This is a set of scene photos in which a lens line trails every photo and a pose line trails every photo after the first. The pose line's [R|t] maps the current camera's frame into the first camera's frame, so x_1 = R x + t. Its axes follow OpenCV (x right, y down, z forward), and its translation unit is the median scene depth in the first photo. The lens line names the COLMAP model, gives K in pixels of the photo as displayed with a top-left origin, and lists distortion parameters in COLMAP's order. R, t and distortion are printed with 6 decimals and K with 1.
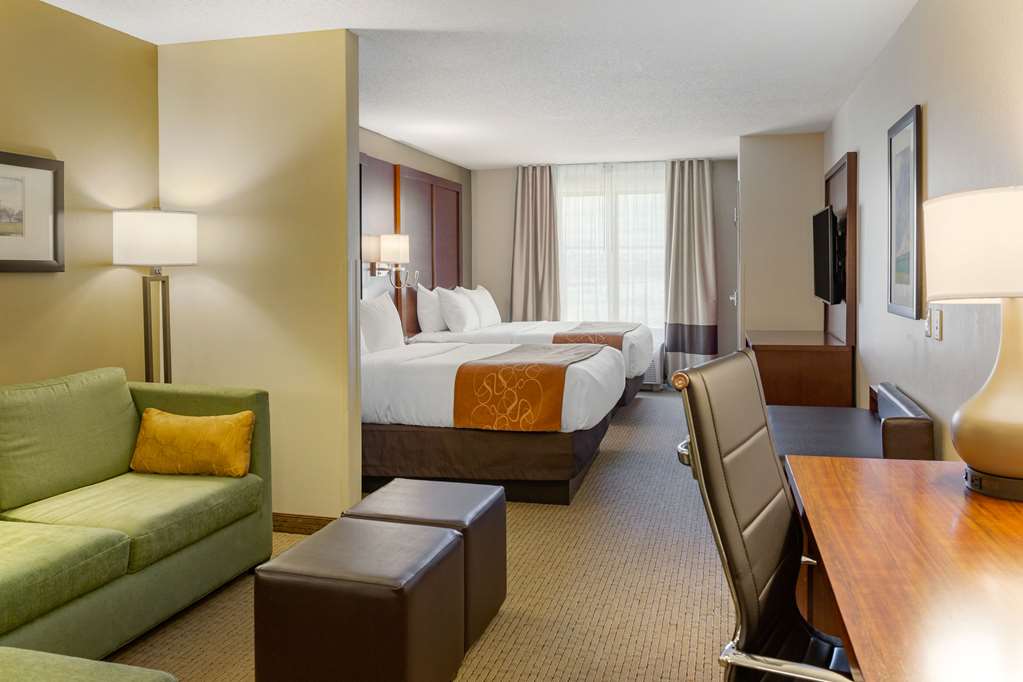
lens RADIAL K [[731.4, 0, 493.2], [0, 731.4, 279.7], [0, 0, 1]] dist [-0.026638, -0.001177]
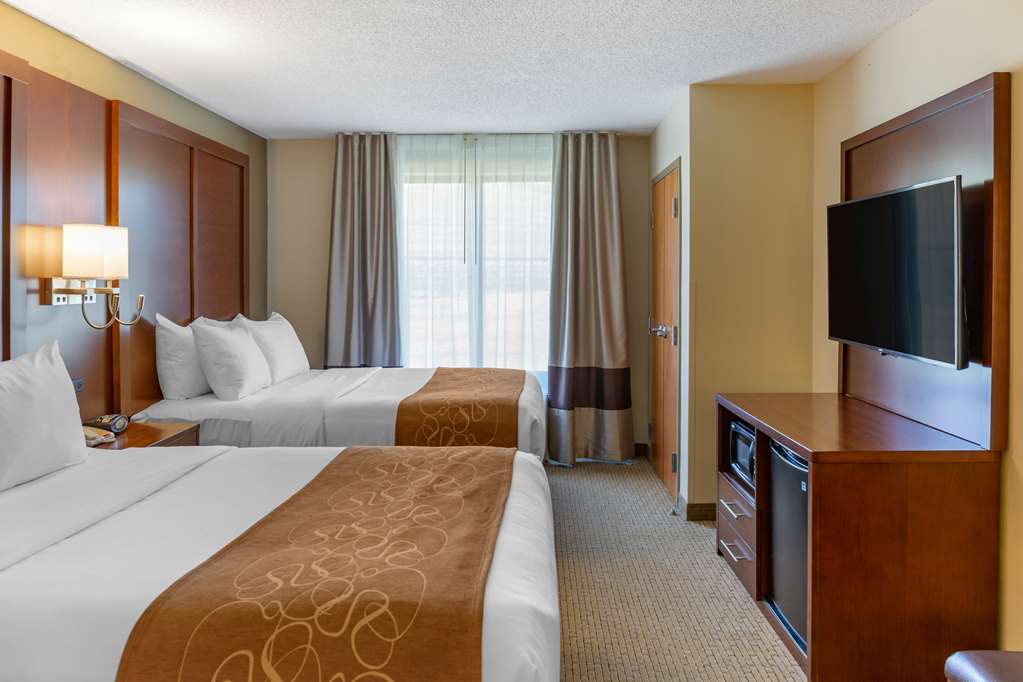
lens RADIAL K [[731.4, 0, 493.2], [0, 731.4, 279.7], [0, 0, 1]] dist [-0.026638, -0.001177]
pose [[0.970872, 0.006377, 0.239515, 0.013971], [-0.002667, 0.999871, -0.015809, -0.011878], [-0.239585, 0.014710, 0.970764, 0.338840]]
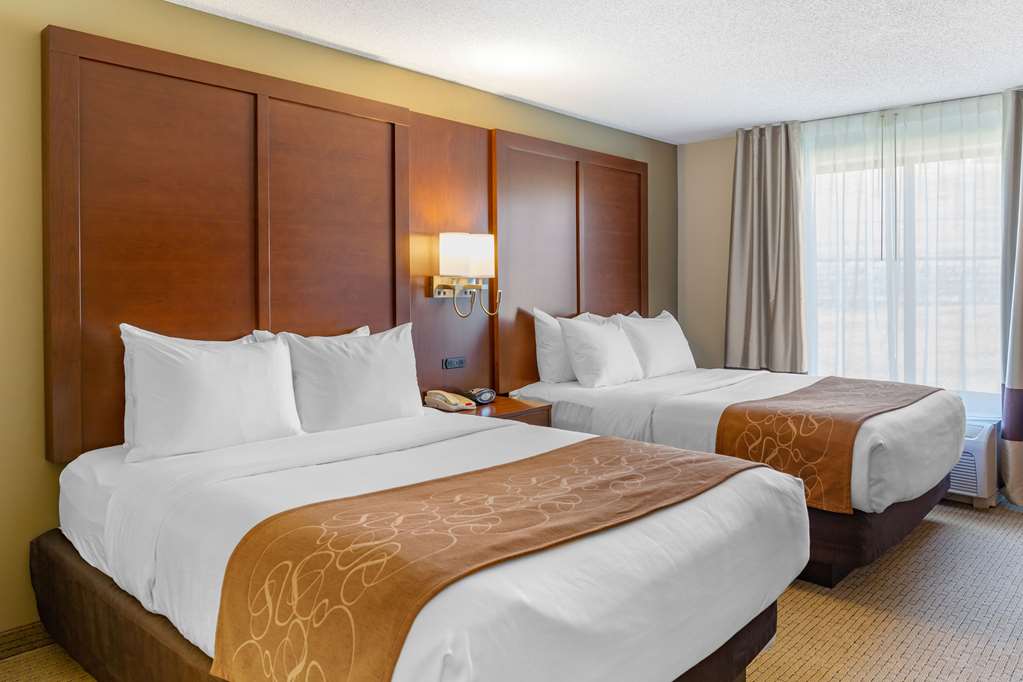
lens RADIAL K [[707.0, 0, 489.1], [0, 707.0, 291.5], [0, 0, 1]] dist [-0.004000, -0.004050]
pose [[0.893374, 0.012165, -0.449149, 0.131082], [-0.013341, 0.999911, 0.000545, -0.008405], [0.449115, 0.005505, 0.893457, 0.356703]]
